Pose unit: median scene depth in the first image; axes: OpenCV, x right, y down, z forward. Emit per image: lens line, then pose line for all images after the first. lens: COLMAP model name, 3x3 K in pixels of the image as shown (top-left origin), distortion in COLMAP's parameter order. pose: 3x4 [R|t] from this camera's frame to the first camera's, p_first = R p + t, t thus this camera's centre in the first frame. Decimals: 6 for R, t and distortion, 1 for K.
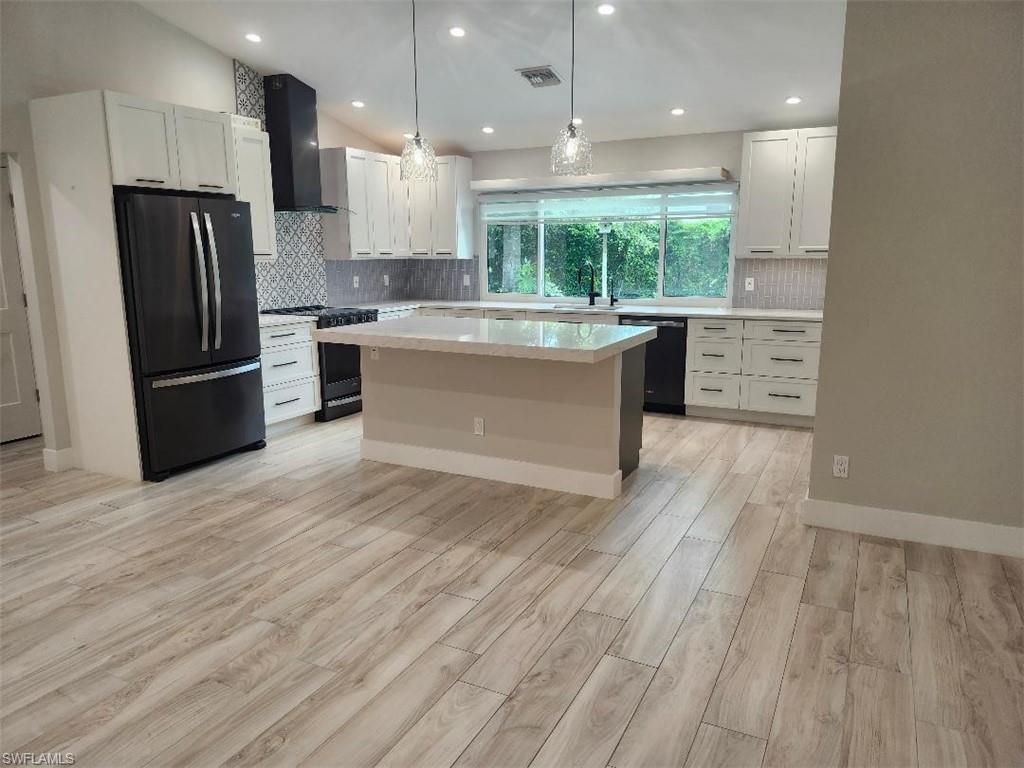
lens RADIAL K [[701.2, 0, 511.1], [0, 701.2, 379.9], [0, 0, 1]] dist [0.088389, -0.111879]
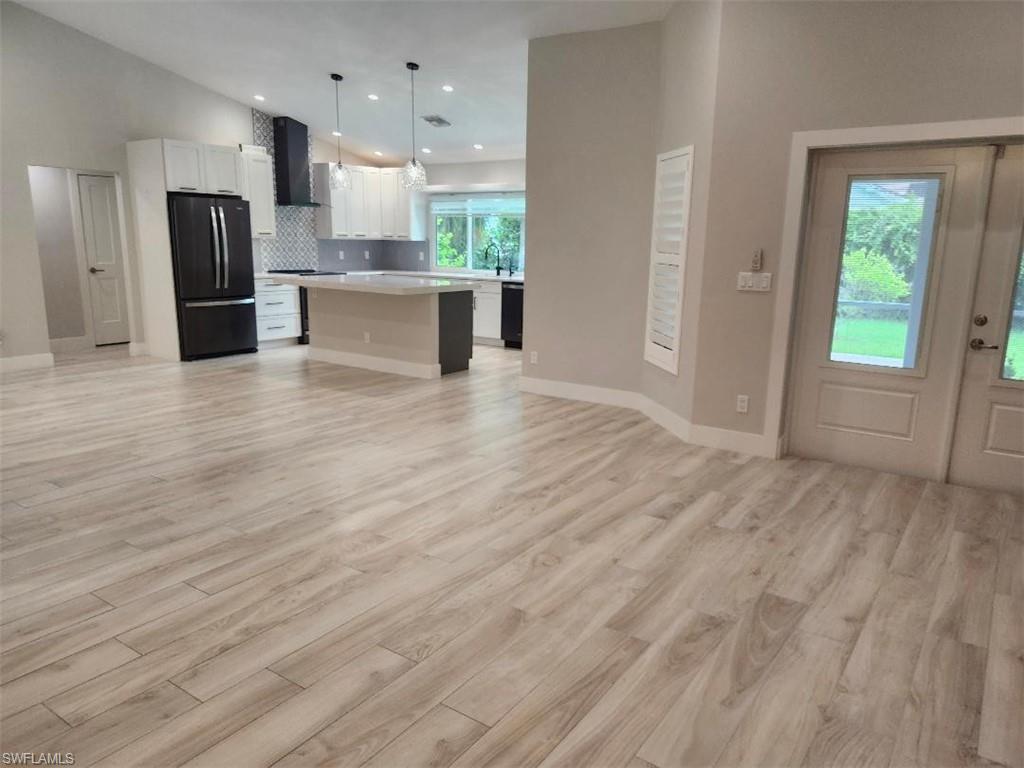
lens RADIAL K [[715.4, 0, 510.4], [0, 715.4, 392.9], [0, 0, 1]] dist [0.088644, -0.123351]
pose [[0.989526, 0.049903, -0.135457, 0.401535], [-0.046359, 0.998498, 0.029191, 0.099011], [0.136710, -0.022606, 0.990353, -0.496790]]
